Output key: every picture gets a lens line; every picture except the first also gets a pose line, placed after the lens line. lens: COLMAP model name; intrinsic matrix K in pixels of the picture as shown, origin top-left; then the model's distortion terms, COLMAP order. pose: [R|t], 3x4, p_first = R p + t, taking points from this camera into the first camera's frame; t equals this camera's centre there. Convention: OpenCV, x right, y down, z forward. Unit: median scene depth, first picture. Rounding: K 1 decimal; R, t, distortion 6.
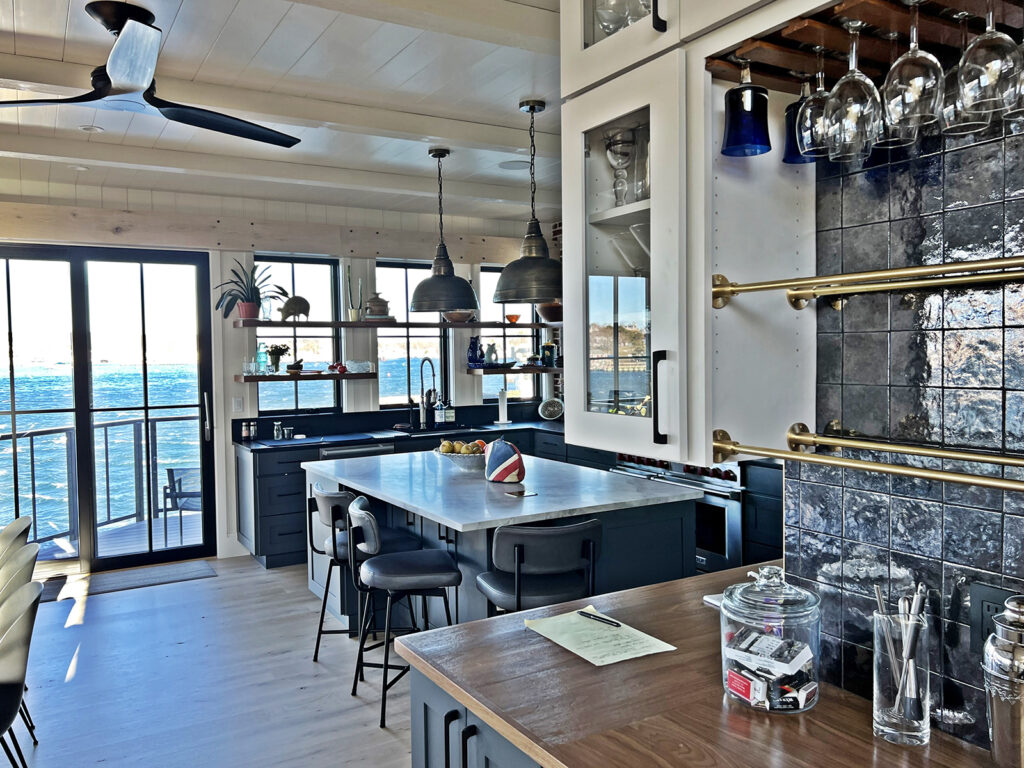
lens RADIAL K [[810.8, 0, 512.0], [0, 810.8, 384.0], [0, 0, 1]] dist [0.001314, 0.003313]
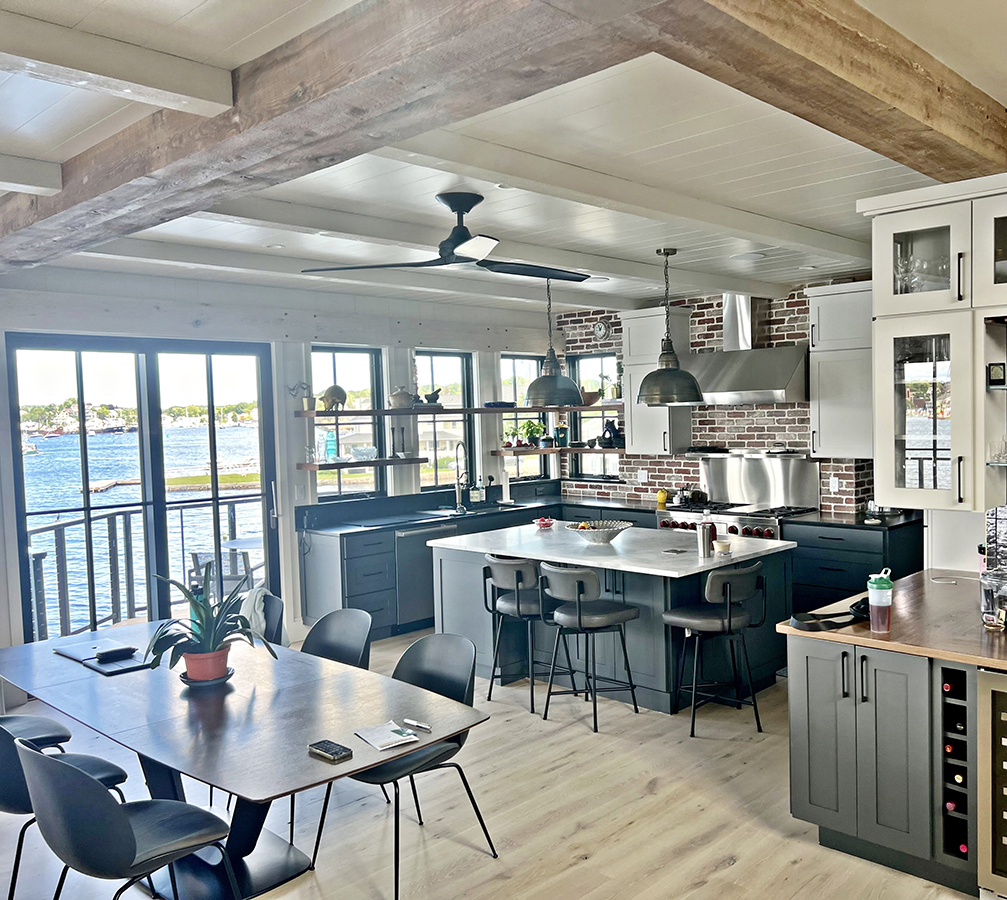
lens RADIAL K [[917.9, 0, 503.2], [0, 917.9, 482.1], [0, 0, 1]] dist [-0.002258, -0.004205]
pose [[0.964919, -0.040370, 0.259426, -0.370404], [0.039176, 0.999185, 0.009772, 0.010770], [-0.259609, 0.000734, 0.965714, -0.177895]]
